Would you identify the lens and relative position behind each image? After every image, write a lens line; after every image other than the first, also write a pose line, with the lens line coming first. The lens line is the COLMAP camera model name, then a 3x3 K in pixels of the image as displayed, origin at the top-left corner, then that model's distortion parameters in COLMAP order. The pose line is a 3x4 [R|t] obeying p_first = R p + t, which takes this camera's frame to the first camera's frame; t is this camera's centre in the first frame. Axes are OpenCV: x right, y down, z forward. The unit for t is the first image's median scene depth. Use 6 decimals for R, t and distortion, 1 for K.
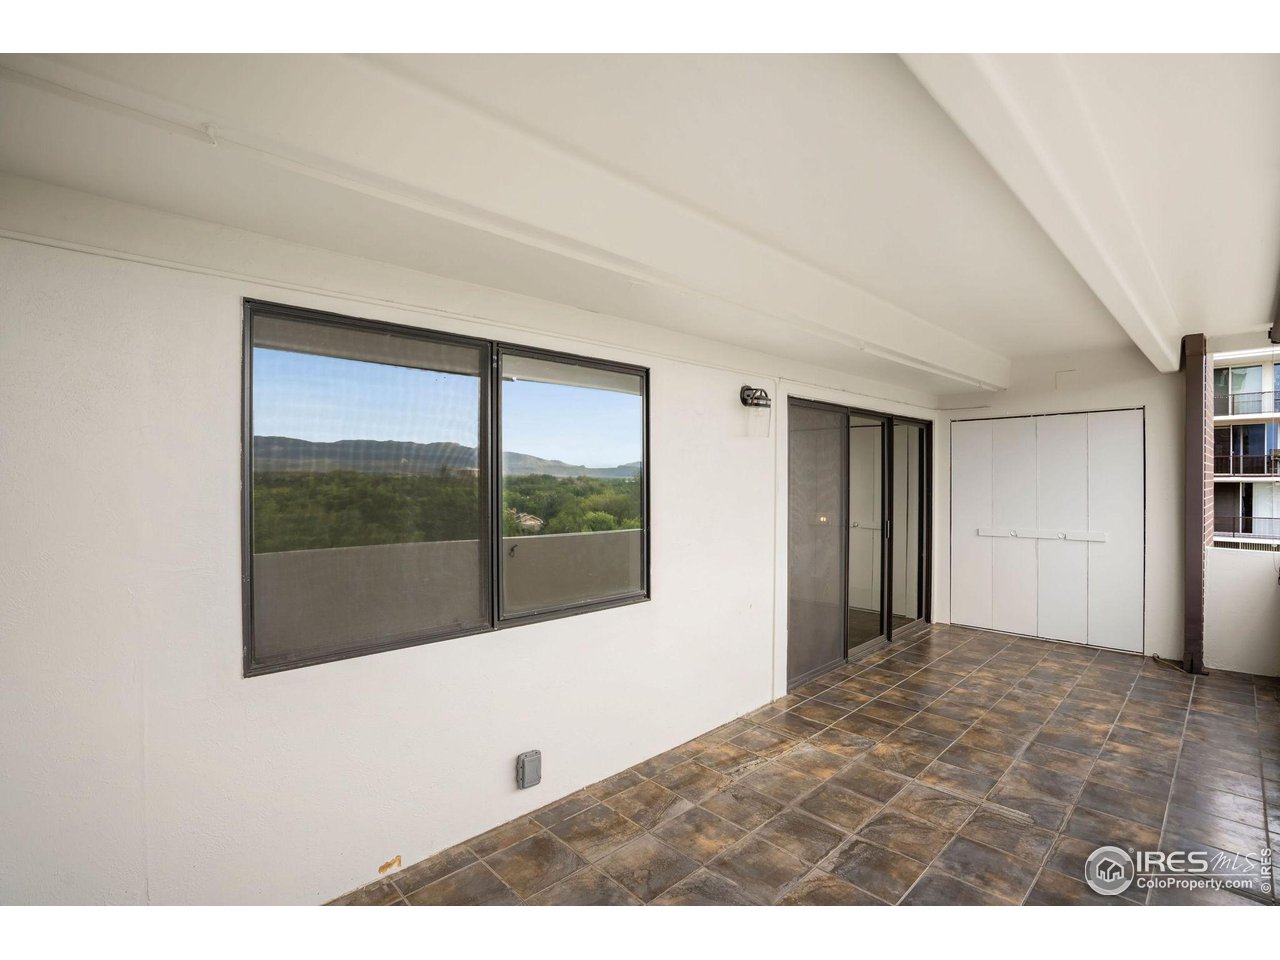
lens RADIAL K [[607.3, 0, 637.3], [0, 607.3, 488.0], [0, 0, 1]] dist [-0.049266, 0.028328]
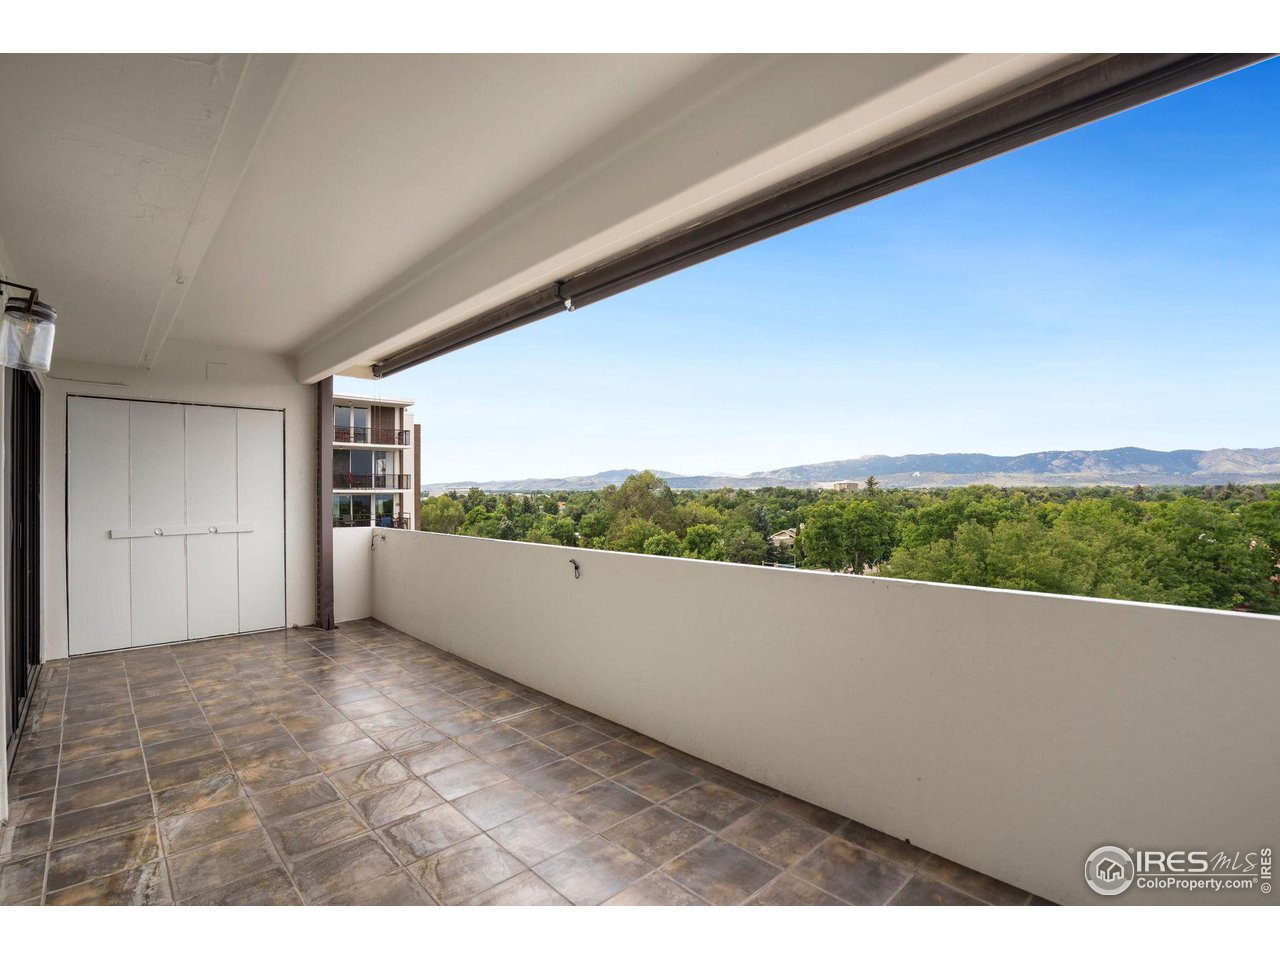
lens RADIAL K [[607.3, 0, 637.3], [0, 607.3, 488.0], [0, 0, 1]] dist [-0.049266, 0.028328]
pose [[0.028987, 0.008115, 0.999547, -0.338976], [0.024340, 0.999665, -0.008822, 0.048648], [-0.999283, 0.024585, 0.028780, 0.354663]]
